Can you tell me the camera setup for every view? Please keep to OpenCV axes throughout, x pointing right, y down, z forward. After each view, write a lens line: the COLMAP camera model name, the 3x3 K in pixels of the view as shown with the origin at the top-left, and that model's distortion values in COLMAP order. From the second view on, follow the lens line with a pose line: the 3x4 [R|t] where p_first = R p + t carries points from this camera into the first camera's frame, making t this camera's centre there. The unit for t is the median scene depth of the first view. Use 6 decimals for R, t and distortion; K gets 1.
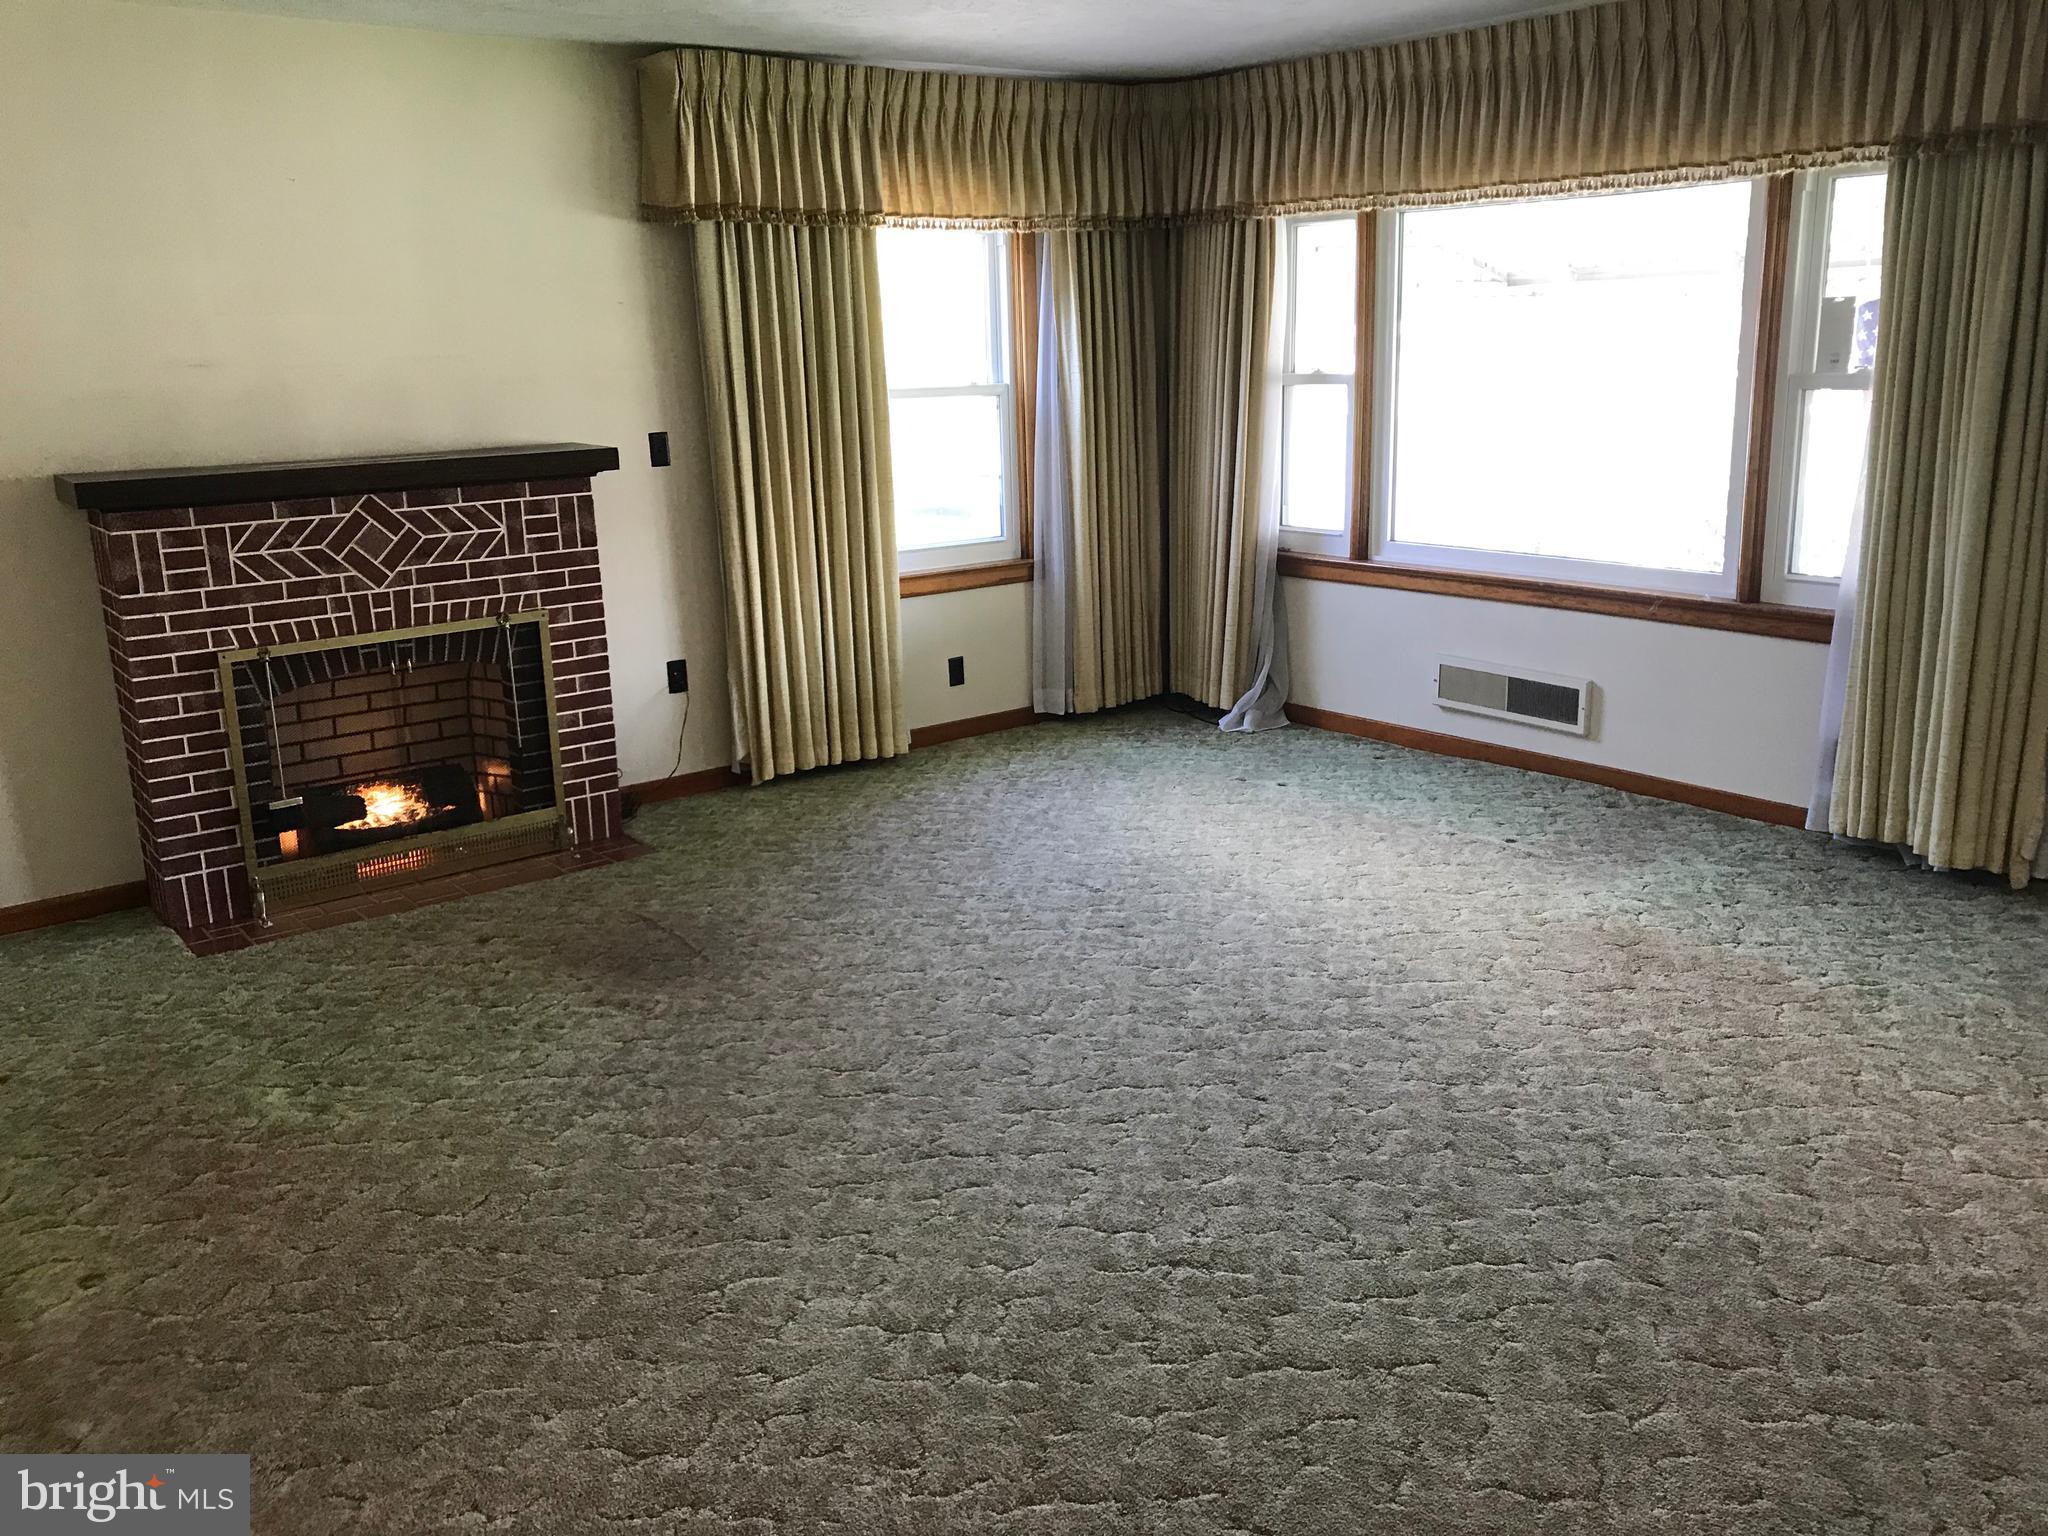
lens RADIAL K [[1665.6, 0, 1011.6], [0, 1665.6, 763.9], [0, 0, 1]] dist [0.042921, -0.063140]
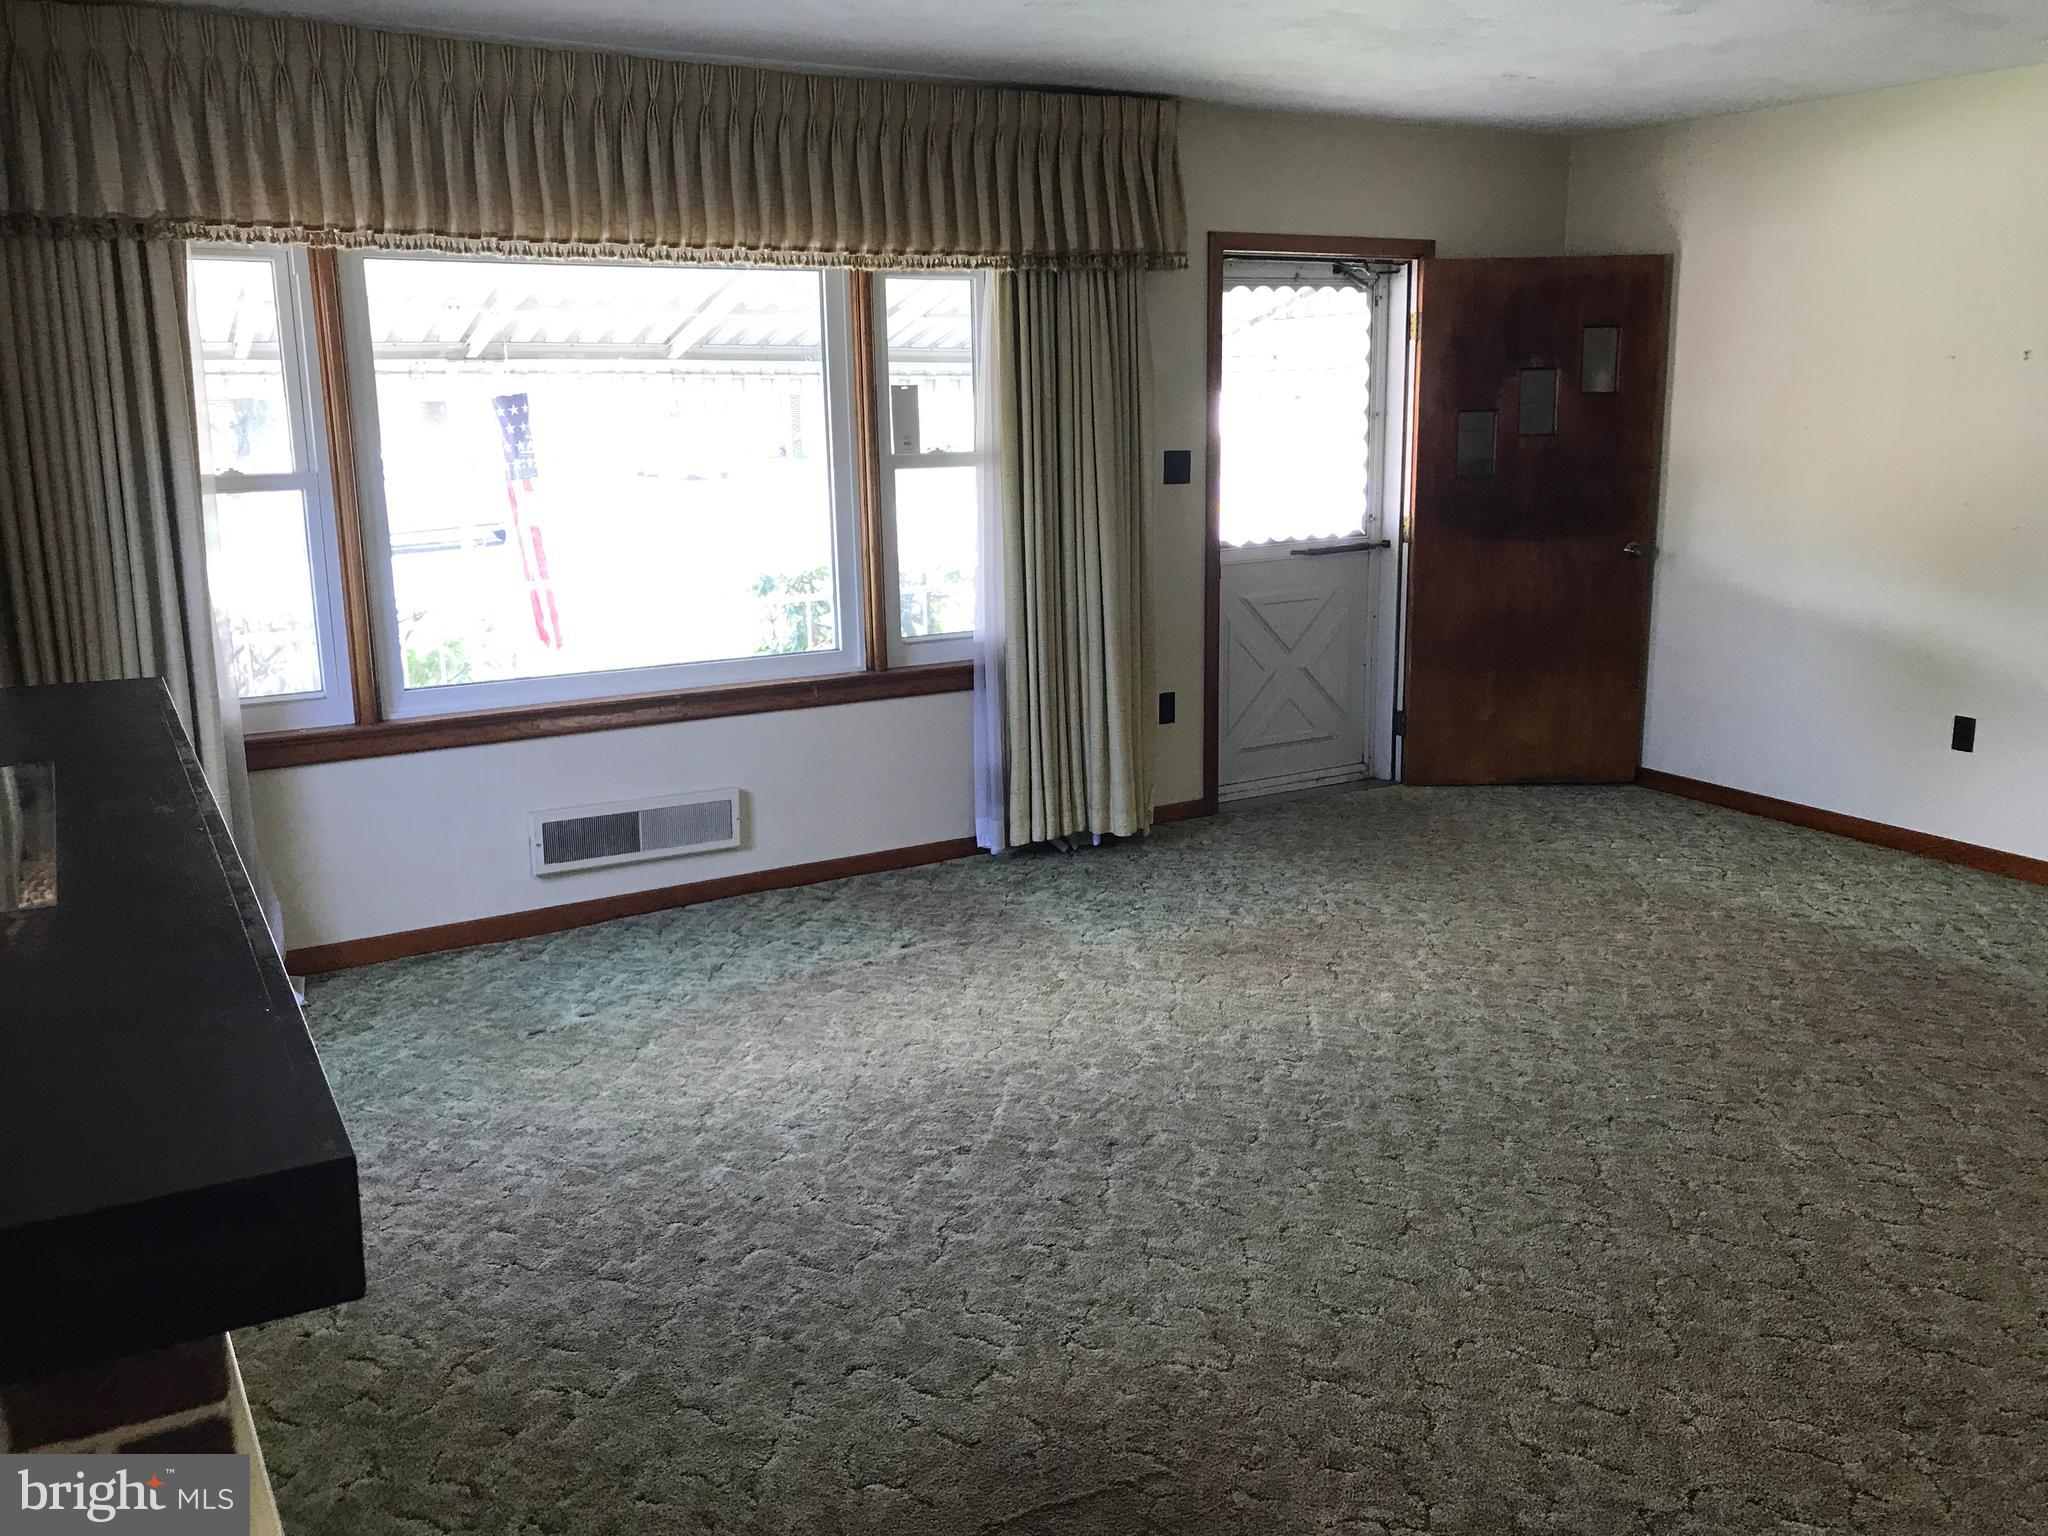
lens RADIAL K [[1665.6, 0, 1025.3], [0, 1665.6, 757.6], [0, 0, 1]] dist [0.042921, -0.063140]
pose [[0.120910, -0.186364, 0.975012, -0.538249], [0.257073, 0.954588, 0.150581, -0.164414], [-0.958798, 0.232442, 0.163328, 0.695488]]
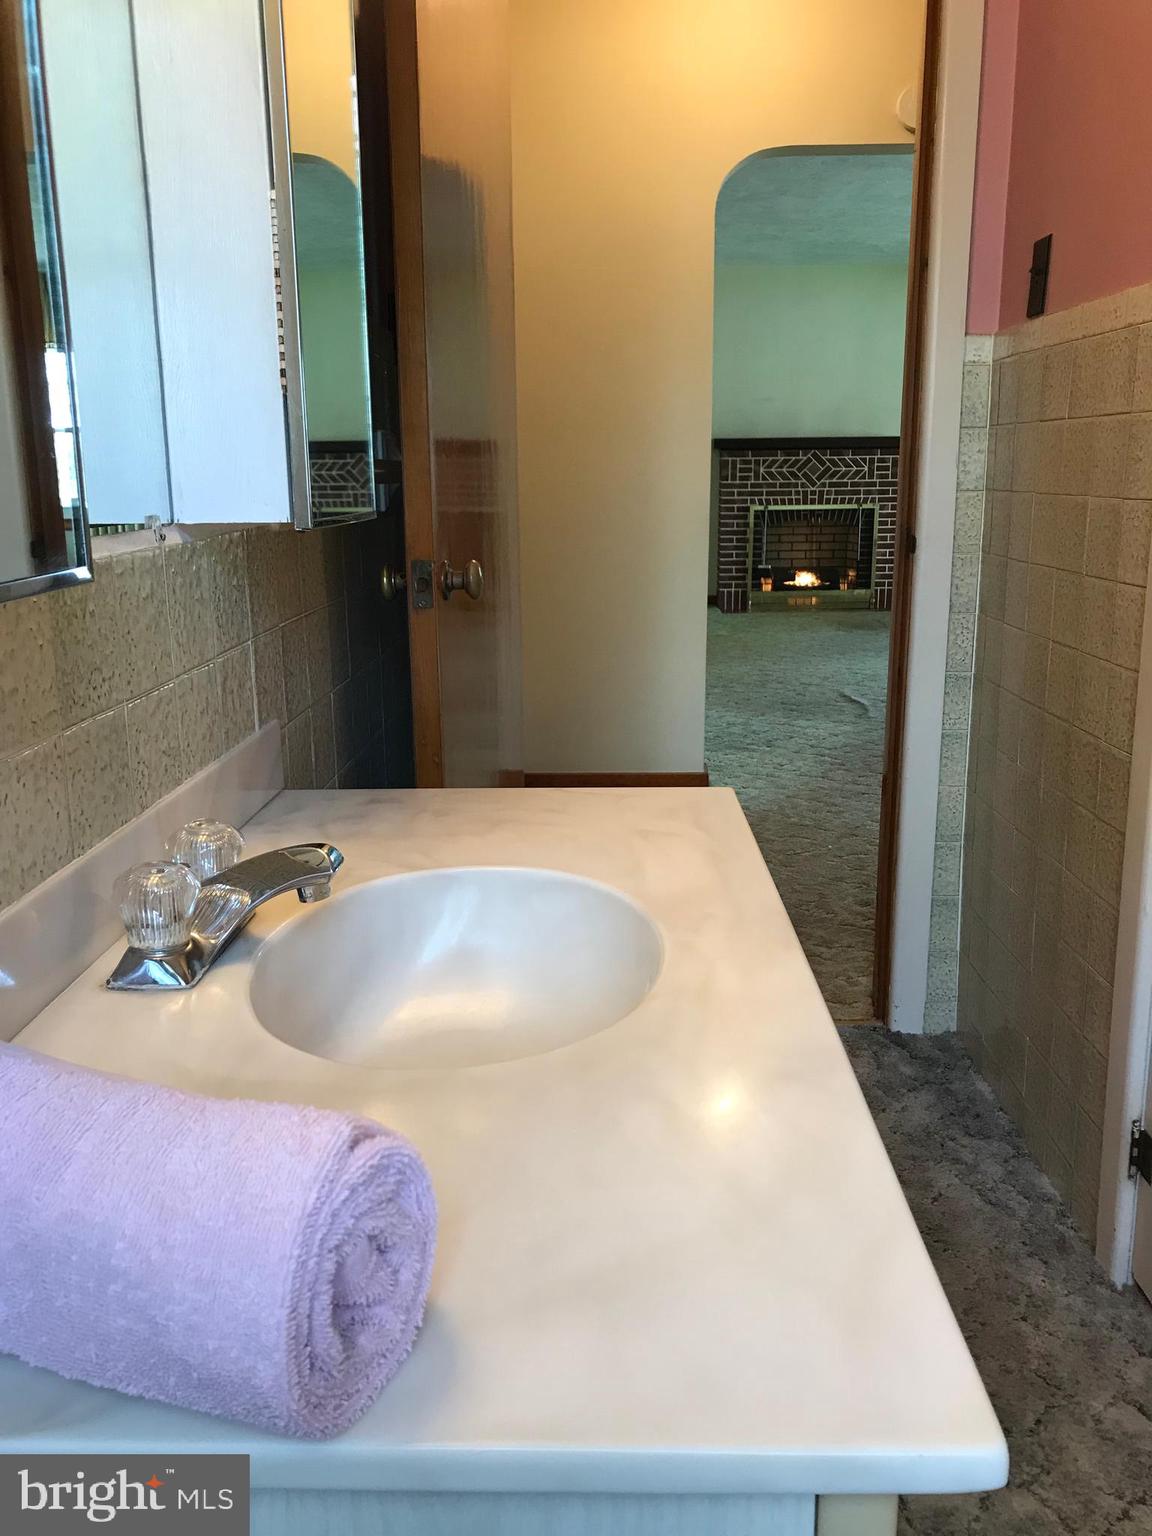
lens RADIAL K [[1249.2, 0, 580.5], [0, 1249.2, 759.6], [0, 0, 1]] dist [0.042921, -0.063140]
pose [[0.767306, 0.167016, -0.619150, 0.606772], [-0.176346, 0.983221, 0.046680, 0.277830], [0.616558, 0.073367, 0.783884, -0.687359]]
